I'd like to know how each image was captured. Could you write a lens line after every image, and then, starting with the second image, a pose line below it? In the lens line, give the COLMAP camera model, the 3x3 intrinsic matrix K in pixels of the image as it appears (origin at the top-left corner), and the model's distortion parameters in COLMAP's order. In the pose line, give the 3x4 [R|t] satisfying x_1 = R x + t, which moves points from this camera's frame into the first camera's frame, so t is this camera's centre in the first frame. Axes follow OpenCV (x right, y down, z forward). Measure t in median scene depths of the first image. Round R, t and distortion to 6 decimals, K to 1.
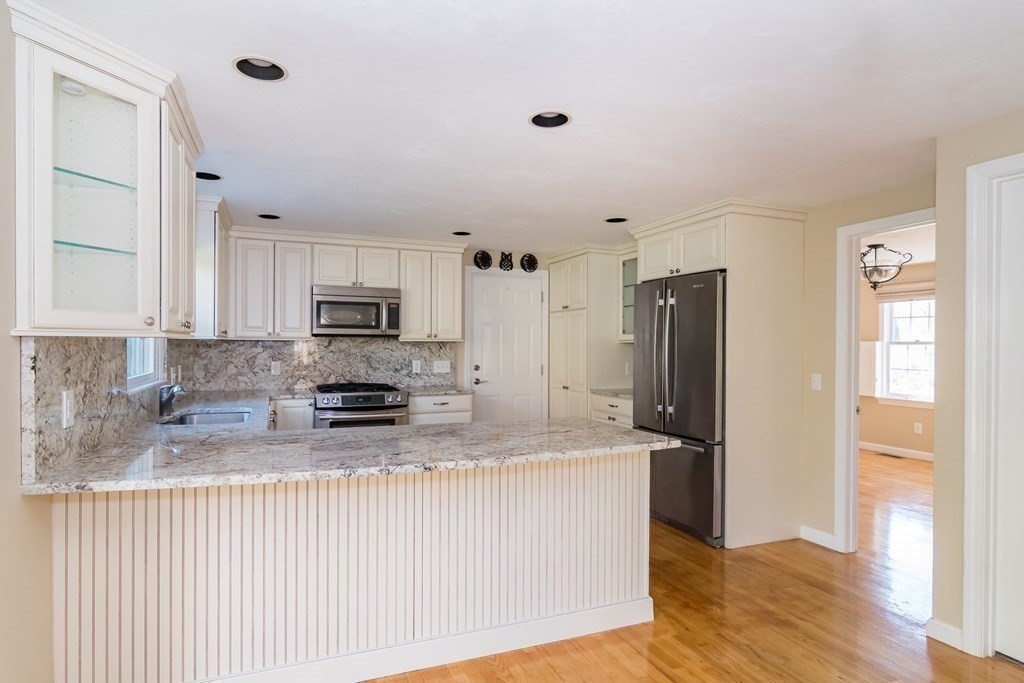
lens RADIAL K [[531.6, 0, 517.9], [0, 531.6, 343.3], [0, 0, 1]] dist [-0.004411, -0.001045]
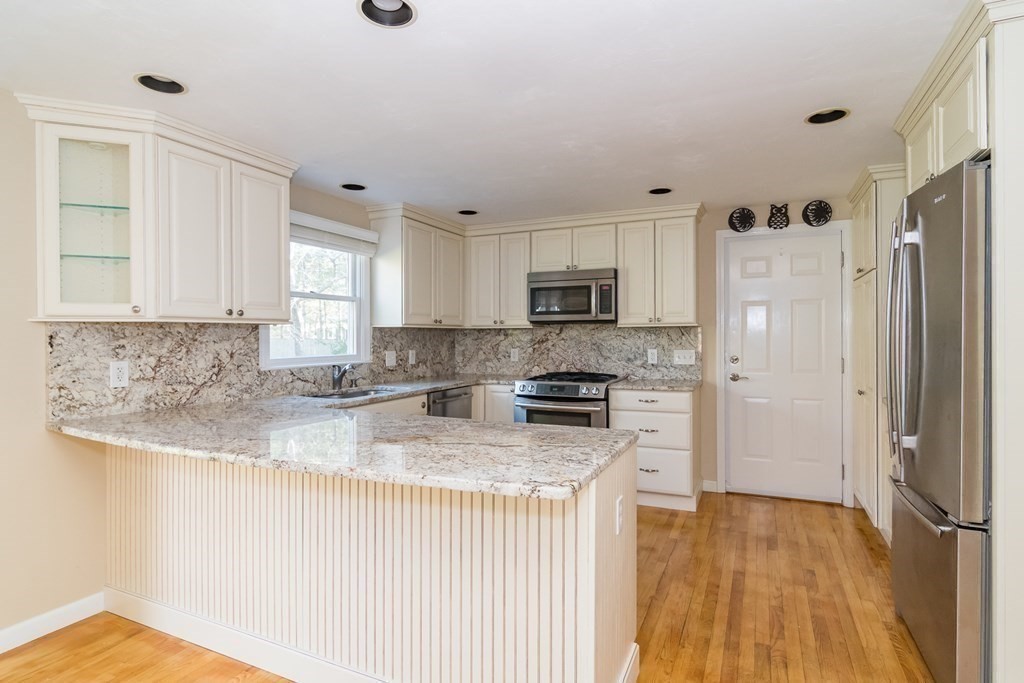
lens RADIAL K [[531.6, 0, 517.9], [0, 531.6, 343.3], [0, 0, 1]] dist [-0.004411, -0.001045]
pose [[0.691411, 0.000839, -0.722461, 0.304391], [0.009831, 0.999896, 0.010571, 0.012216], [0.722395, -0.014412, 0.691331, 0.267118]]
